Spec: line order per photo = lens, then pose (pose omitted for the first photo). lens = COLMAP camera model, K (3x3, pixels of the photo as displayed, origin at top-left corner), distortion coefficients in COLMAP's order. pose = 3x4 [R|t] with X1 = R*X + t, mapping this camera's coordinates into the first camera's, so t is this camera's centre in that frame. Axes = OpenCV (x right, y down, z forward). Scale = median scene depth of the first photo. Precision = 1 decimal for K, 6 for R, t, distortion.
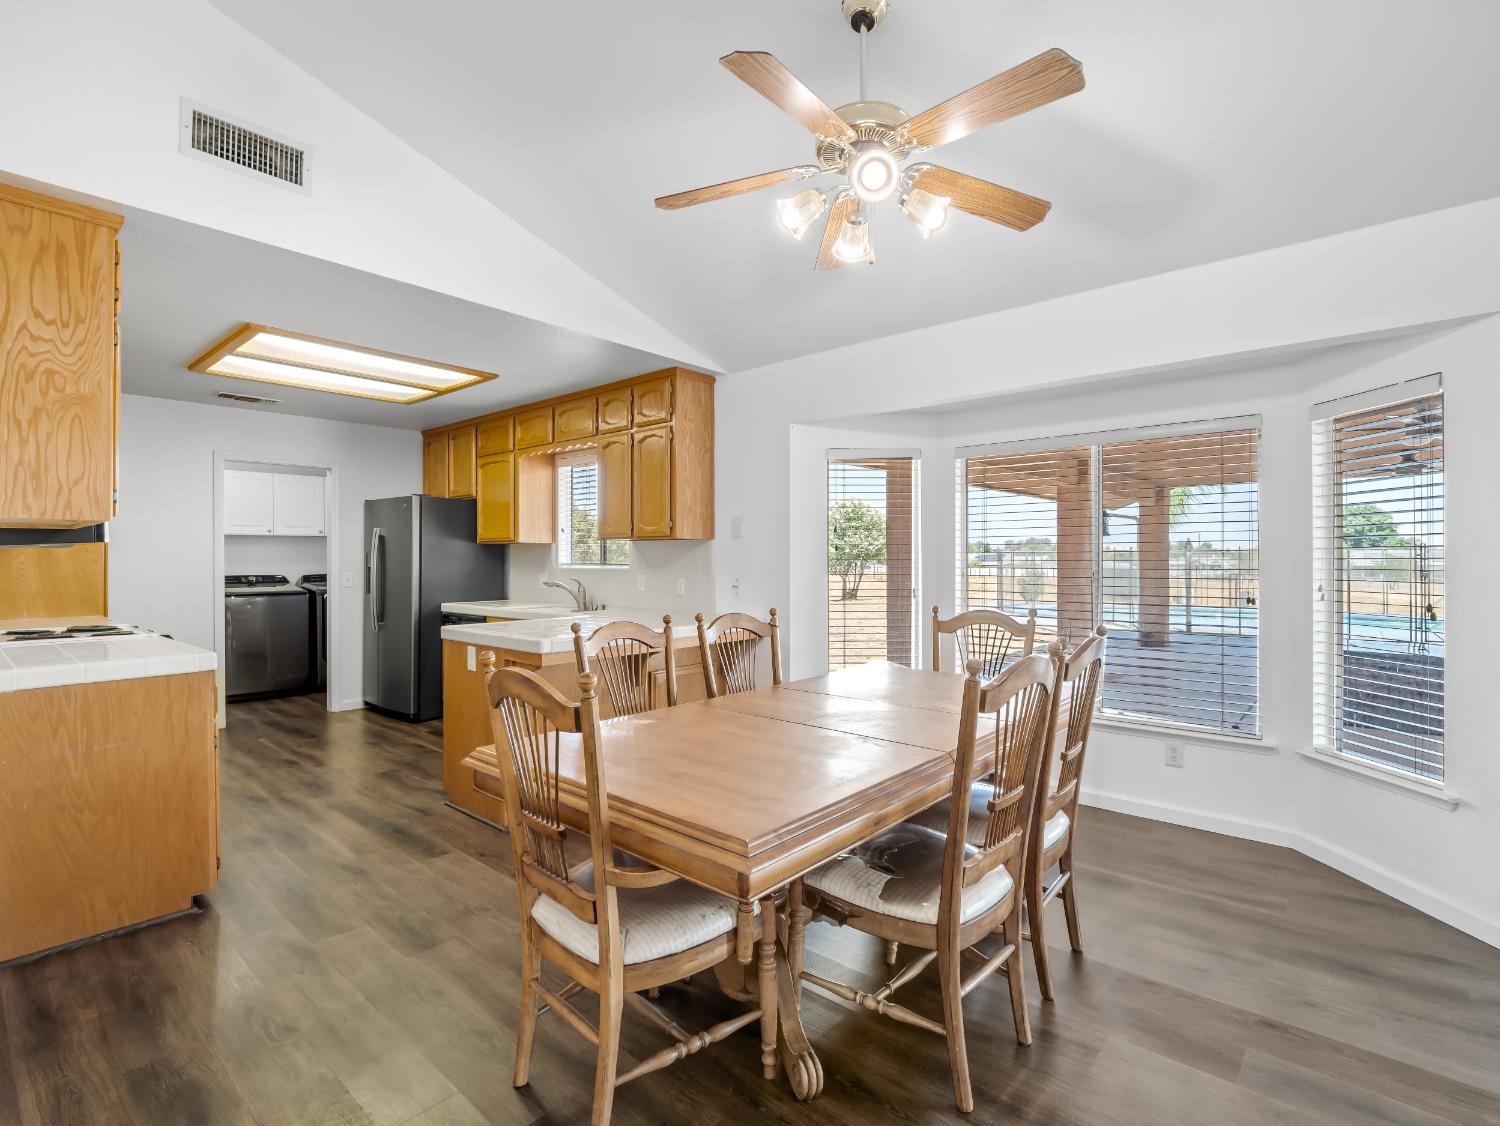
lens RADIAL K [[749.2, 0, 750.0], [0, 749.2, 563.0], [0, 0, 1]] dist [-0.000986, -0.000331]
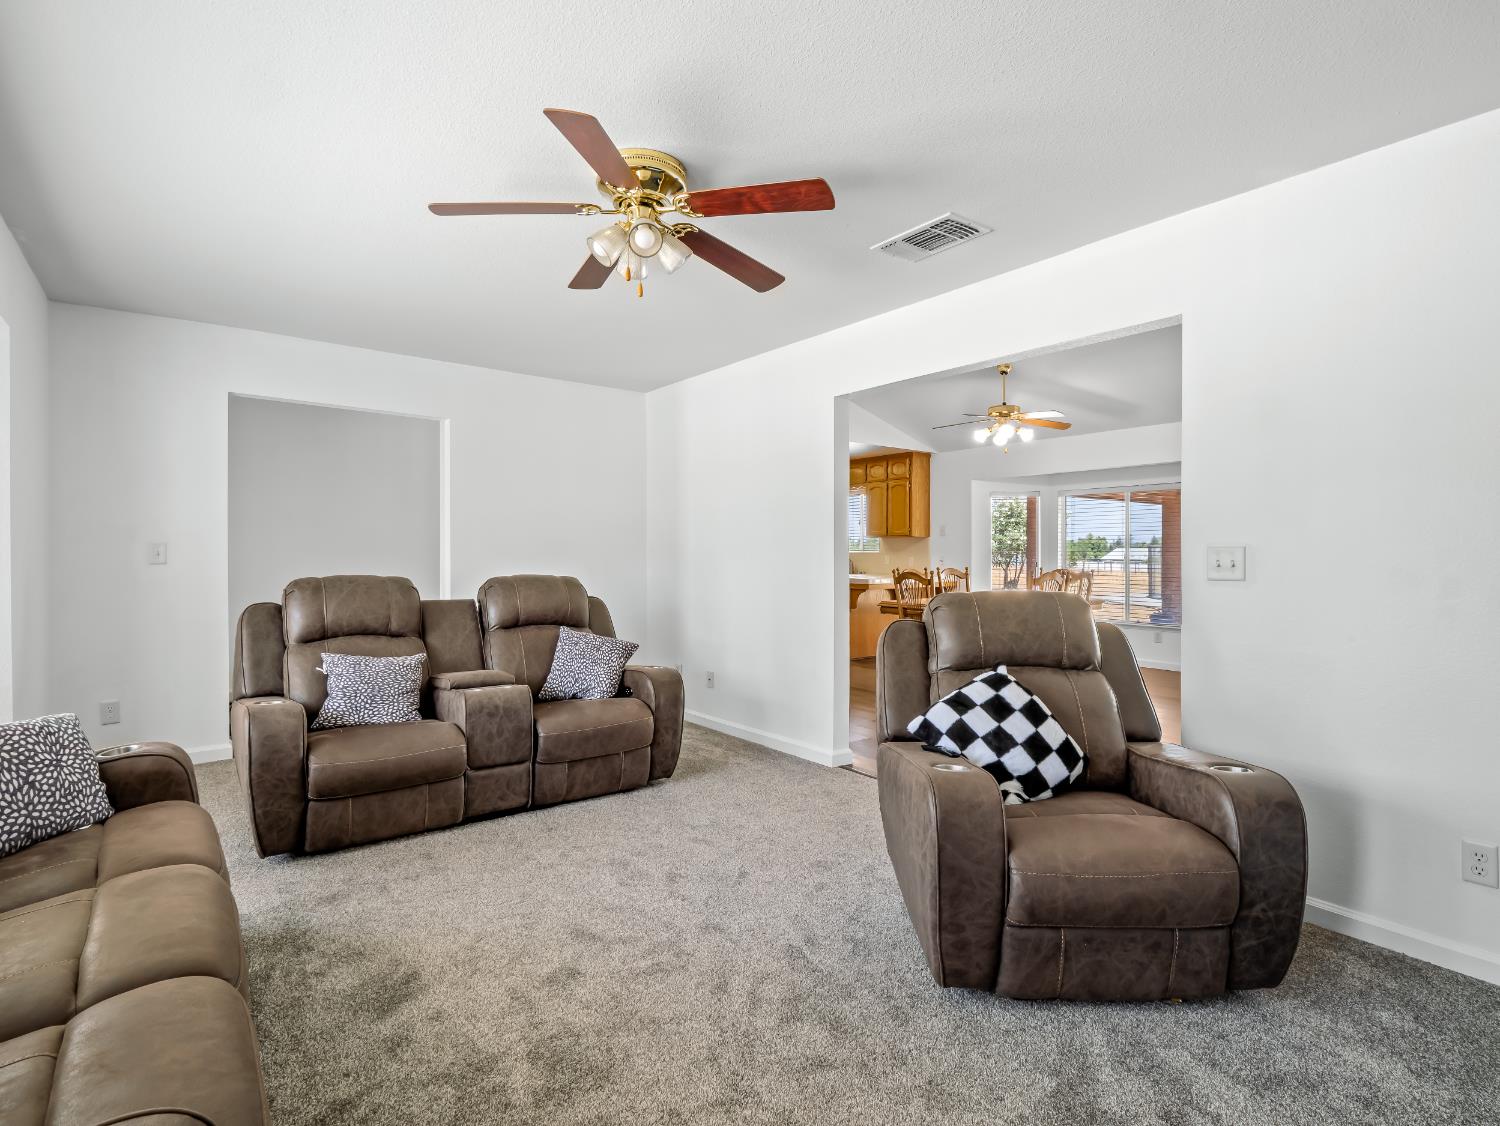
lens RADIAL K [[769.4, 0, 750.0], [0, 769.4, 563.0], [0, 0, 1]] dist [-0.001286, -0.000083]
pose [[0.980844, 0.001840, -0.194784, -0.120664], [0.000753, 0.999912, 0.013239, 0.010409], [0.194791, -0.013132, 0.980757, -1.091474]]
